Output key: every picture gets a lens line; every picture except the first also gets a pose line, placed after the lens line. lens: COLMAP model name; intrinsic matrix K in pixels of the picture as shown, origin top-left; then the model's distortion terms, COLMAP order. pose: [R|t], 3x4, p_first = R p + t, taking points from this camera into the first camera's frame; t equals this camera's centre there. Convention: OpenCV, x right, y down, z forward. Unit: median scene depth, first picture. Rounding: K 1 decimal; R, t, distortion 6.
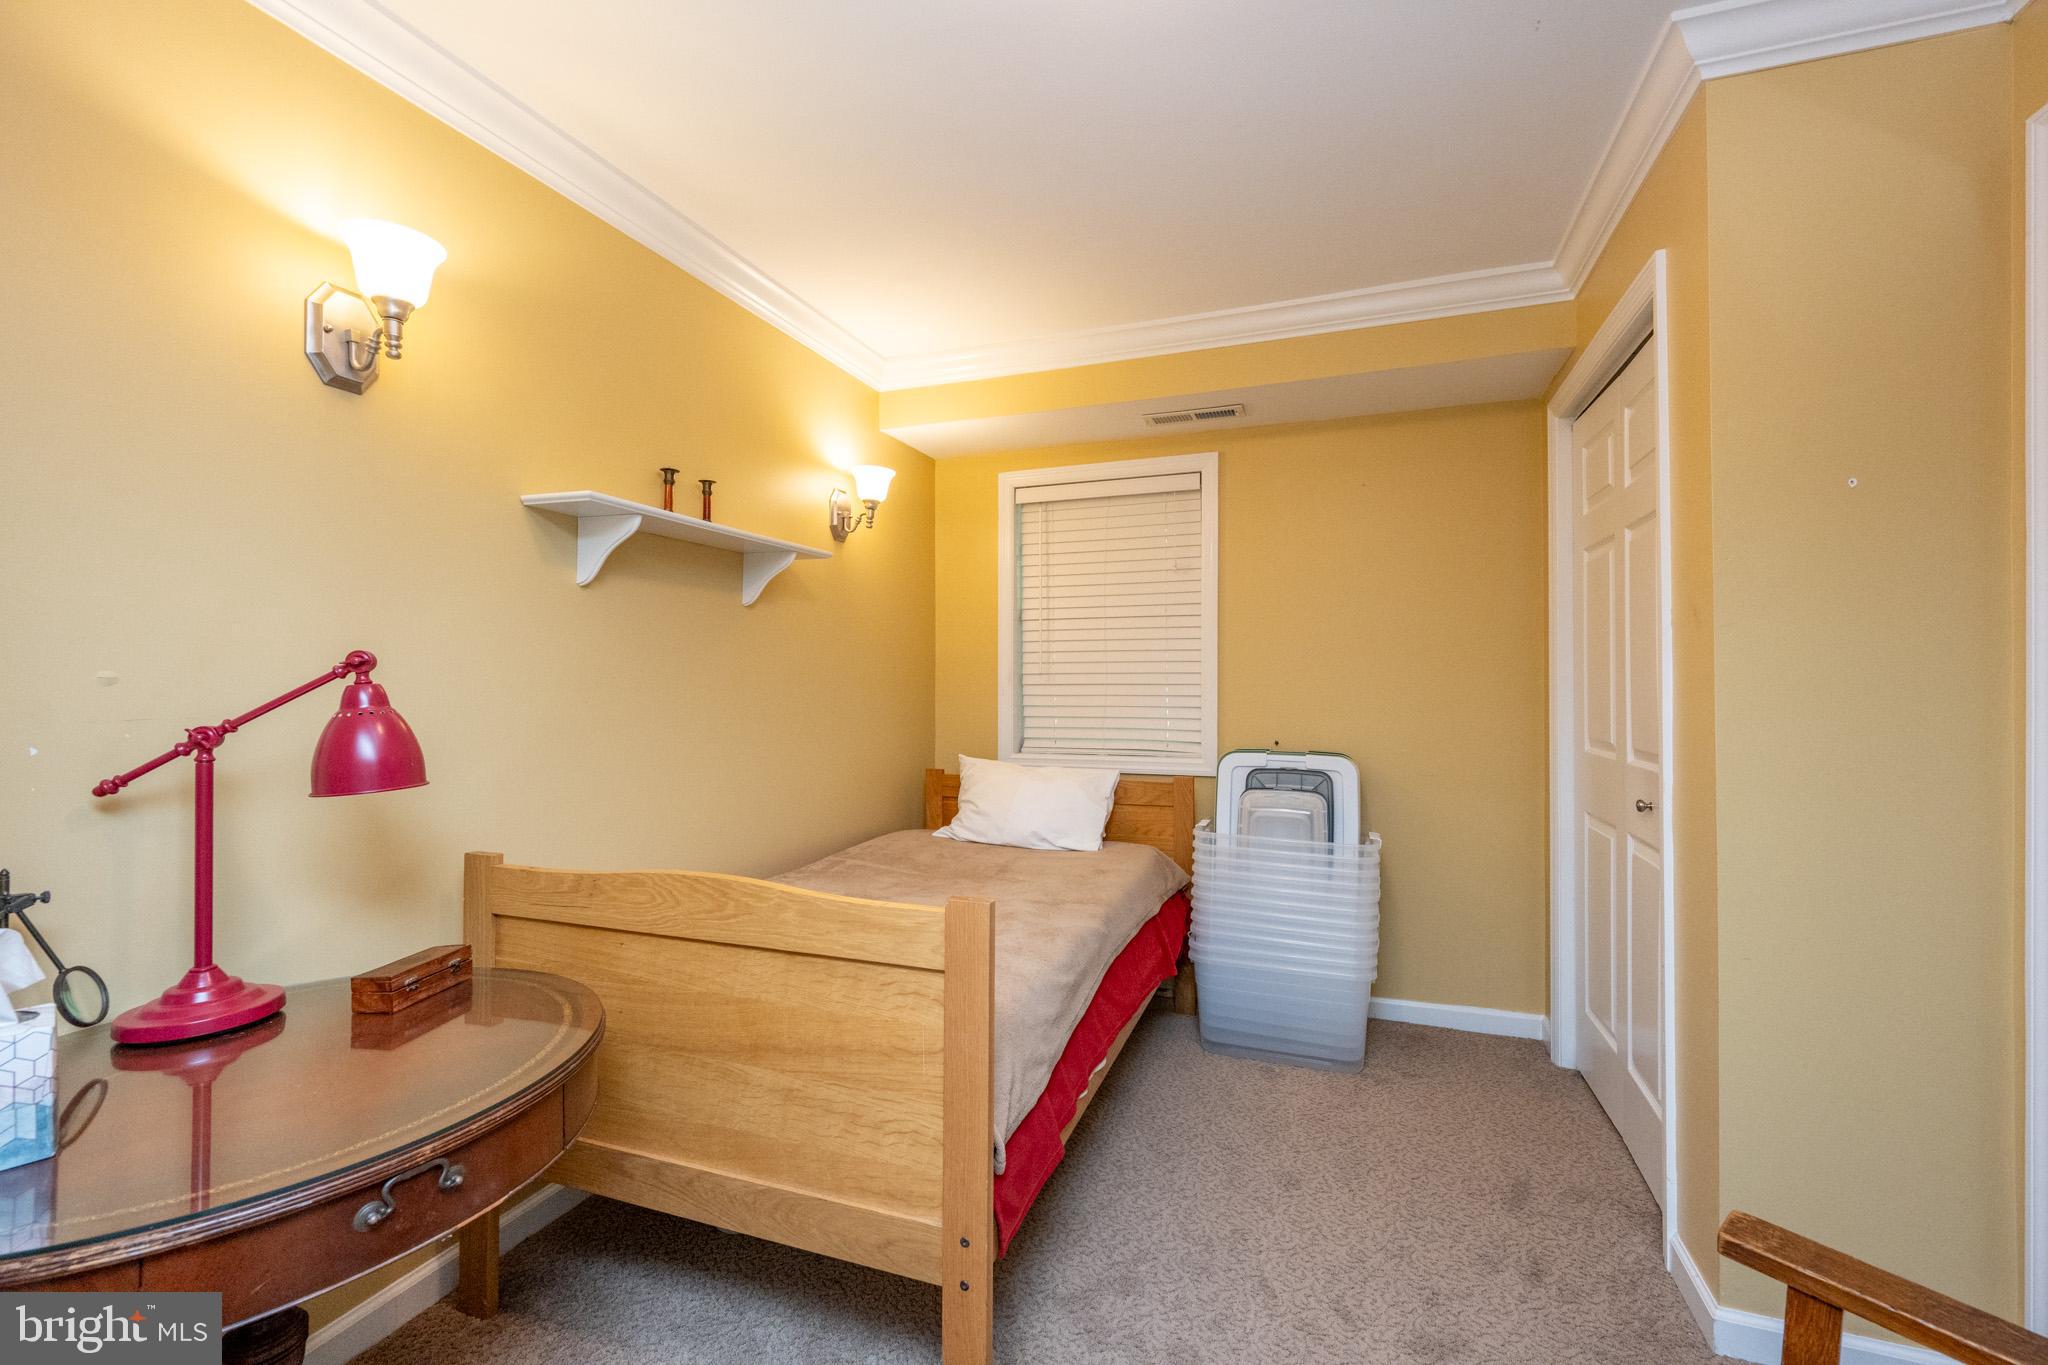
lens RADIAL K [[844.2, 0, 1042.3], [0, 844.2, 674.4], [0, 0, 1]] dist [0.000671, 0.000033]
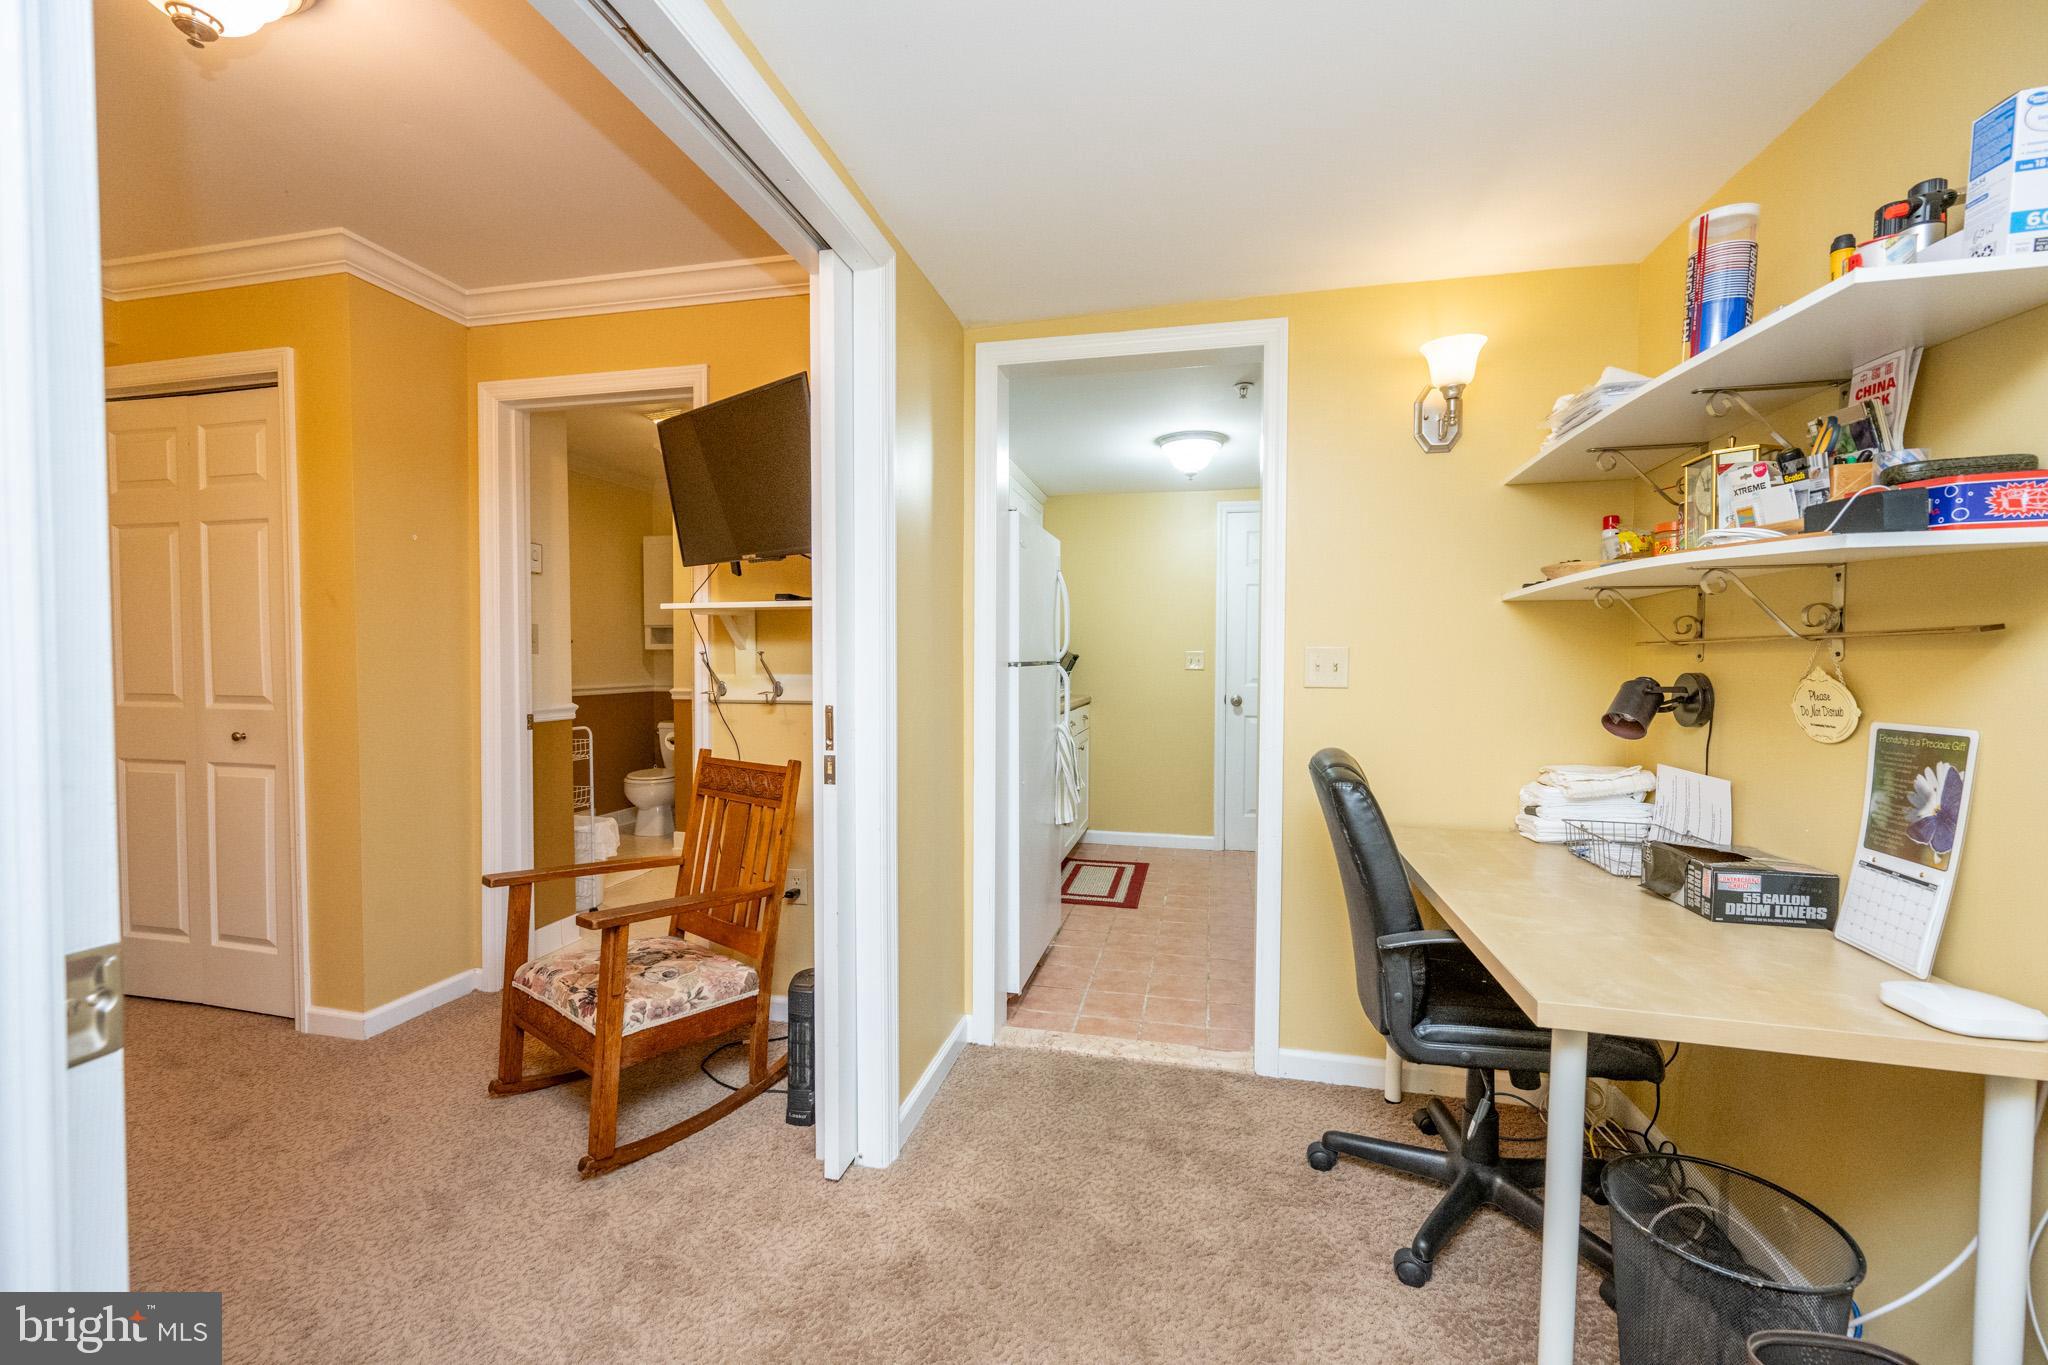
lens RADIAL K [[835.1, 0, 1022.4], [0, 835.1, 685.4], [0, 0, 1]] dist [-0.000677, -0.000101]
pose [[-0.122941, -0.033898, 0.991835, -0.557969], [-0.013524, 0.999381, 0.032479, 0.011077], [-0.992322, -0.009420, -0.123323, -0.056468]]
